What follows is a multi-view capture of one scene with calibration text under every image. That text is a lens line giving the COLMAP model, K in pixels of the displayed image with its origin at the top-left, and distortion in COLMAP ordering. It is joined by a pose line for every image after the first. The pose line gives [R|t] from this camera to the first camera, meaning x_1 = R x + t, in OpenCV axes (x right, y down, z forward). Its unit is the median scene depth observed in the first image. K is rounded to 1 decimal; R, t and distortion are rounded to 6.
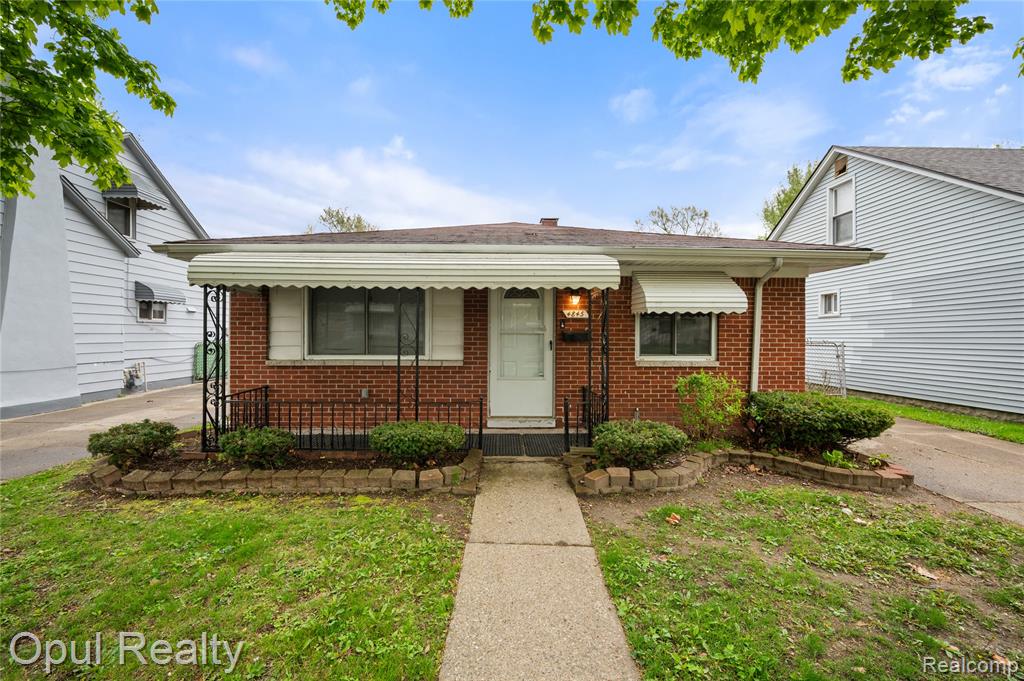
lens RADIAL K [[410.0, 0, 513.3], [0, 410.0, 340.8], [0, 0, 1]] dist [-0.001114, -0.001412]
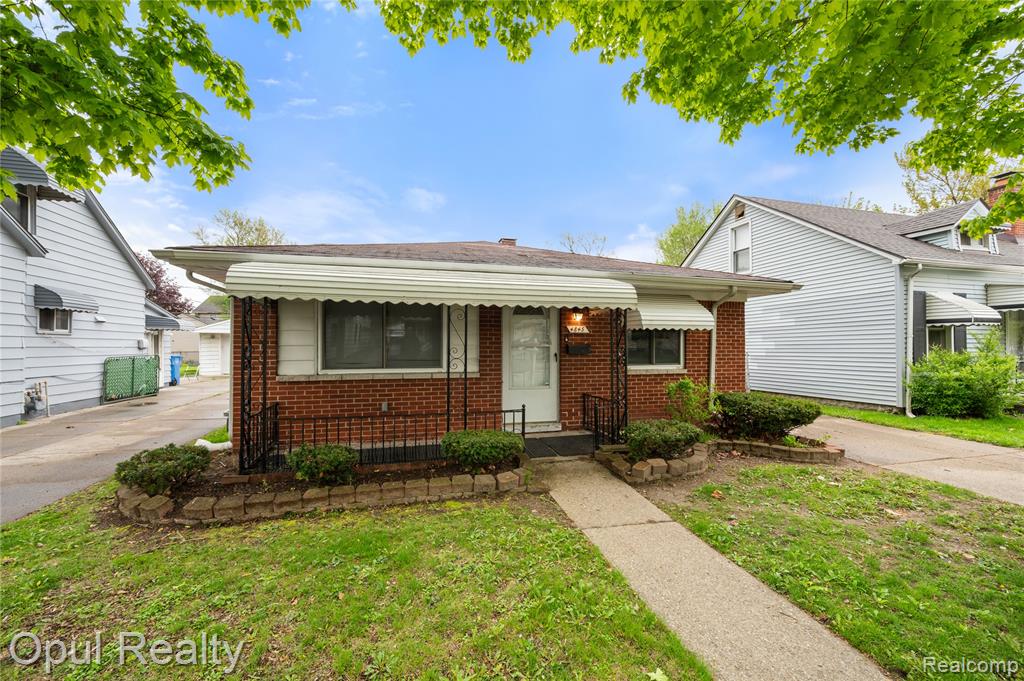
lens RADIAL K [[410.0, 0, 474.3], [0, 410.0, 350.5], [0, 0, 1]] dist [-0.001114, -0.001412]
pose [[0.972030, -0.005830, 0.234785, -0.423436], [0.006389, 0.999978, -0.001617, -0.007843], [-0.234770, 0.003072, 0.972046, -0.035725]]
